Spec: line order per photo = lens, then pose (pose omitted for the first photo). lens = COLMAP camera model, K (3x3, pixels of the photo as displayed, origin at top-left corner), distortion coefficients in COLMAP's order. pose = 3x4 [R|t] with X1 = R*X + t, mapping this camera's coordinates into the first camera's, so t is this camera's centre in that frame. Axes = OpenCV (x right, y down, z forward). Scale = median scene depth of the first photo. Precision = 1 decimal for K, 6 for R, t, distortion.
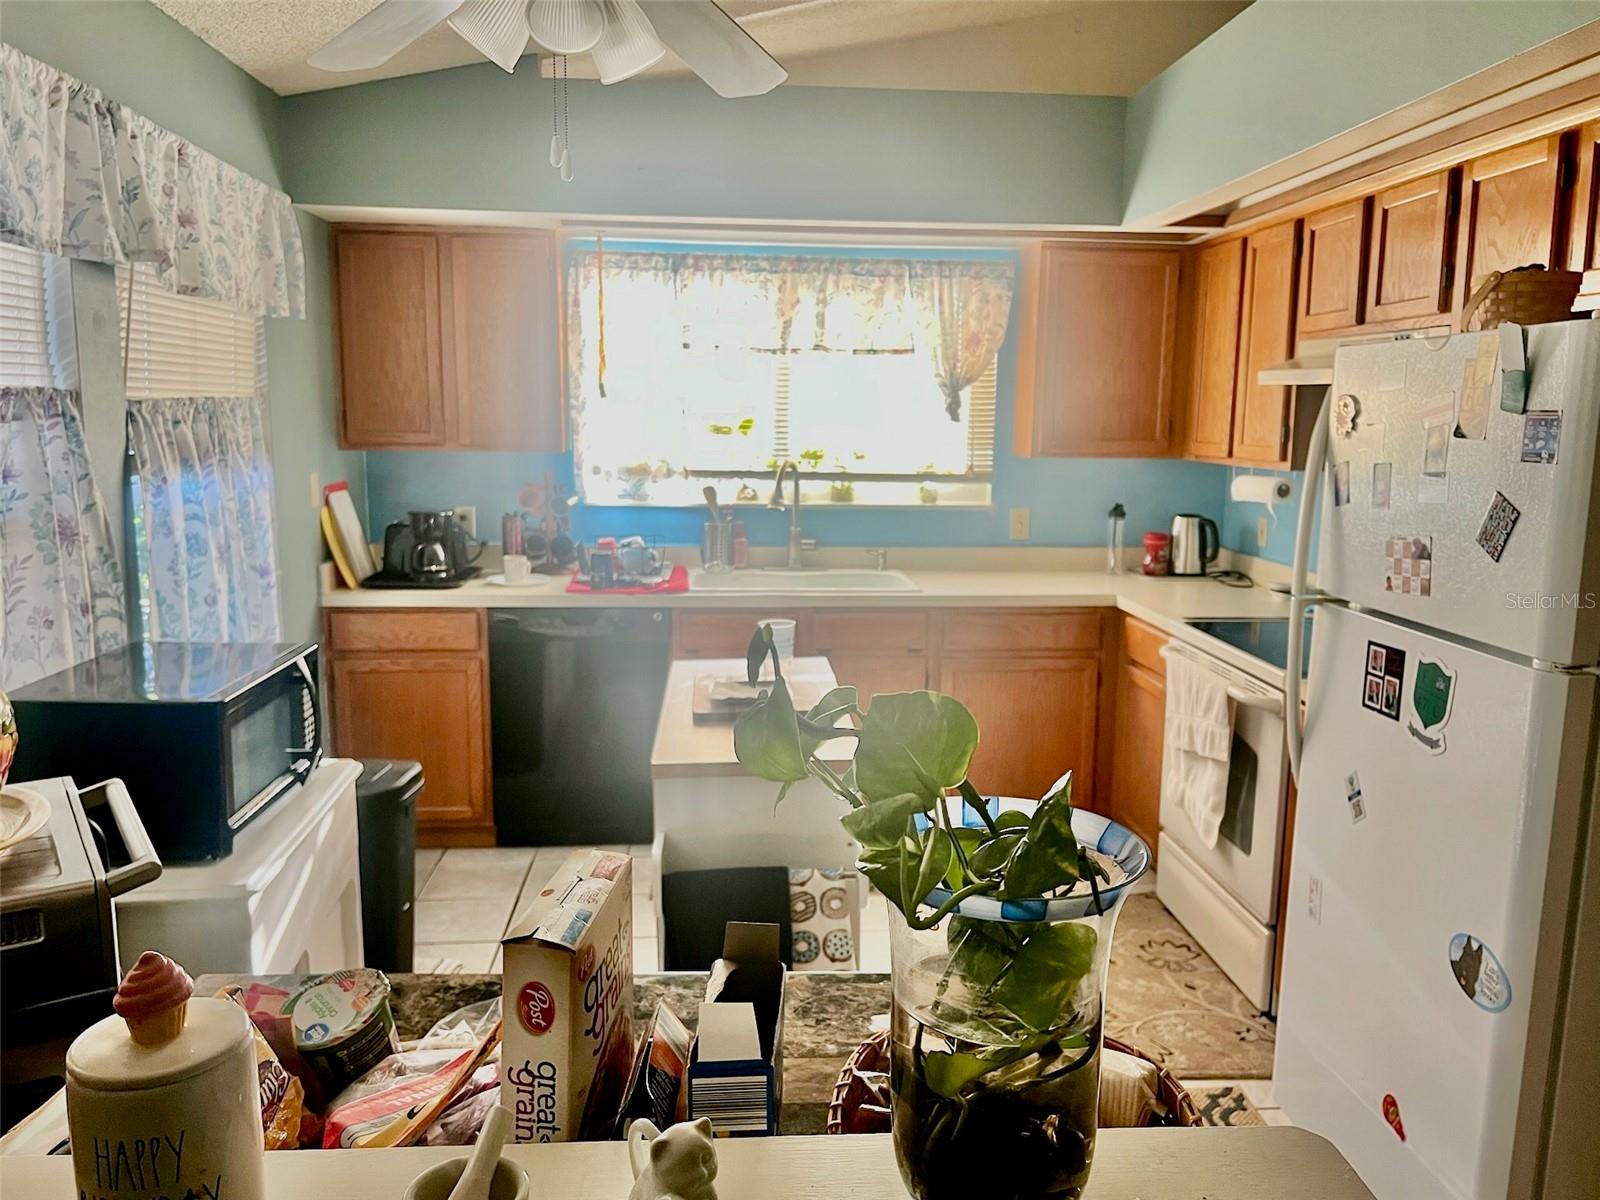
lens RADIAL K [[1189.5, 0, 800.0], [0, 1189.5, 600.0], [0, 0, 1]] dist [0.071598, -0.073667]
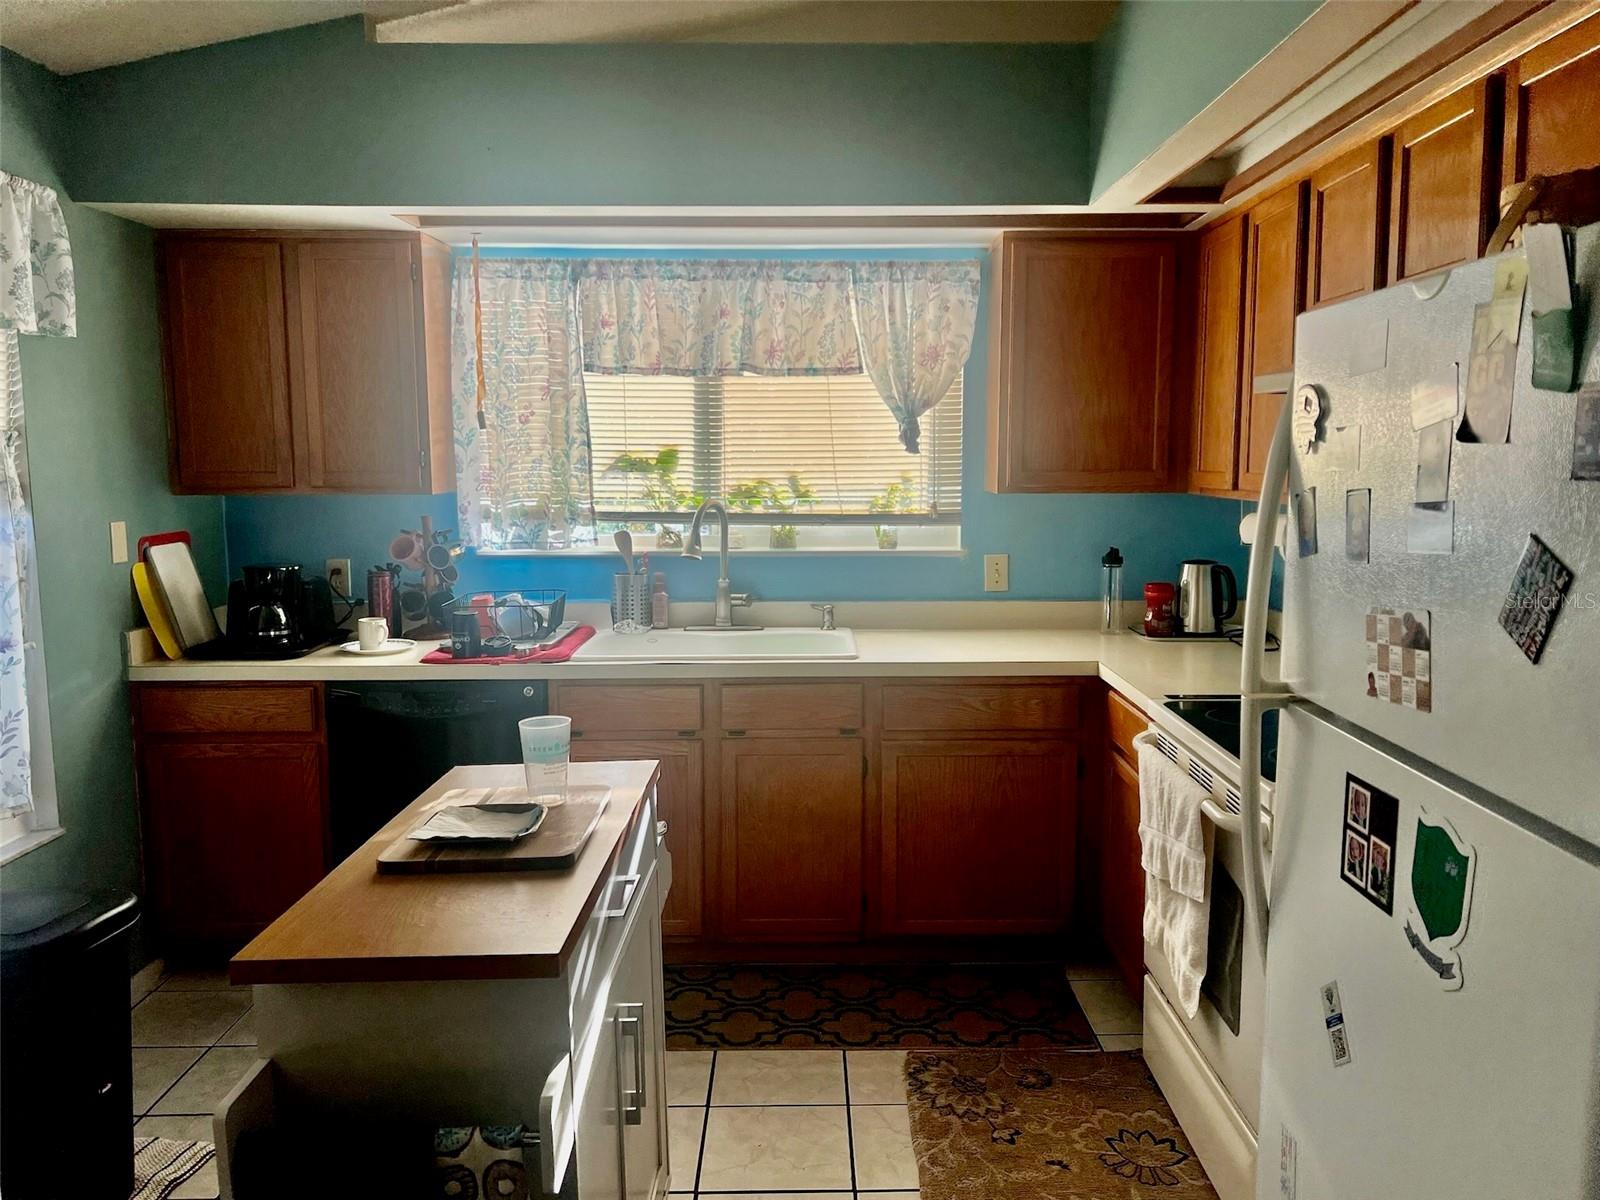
lens RADIAL K [[1184.0, 0, 804.8], [0, 1184.0, 593.1], [0, 0, 1]] dist [0.074738, -0.074190]
pose [[0.997584, -0.006877, -0.069127, 0.123269], [0.004017, 0.999133, -0.041428, -0.018211], [0.069352, 0.041050, 0.996747, 0.187042]]
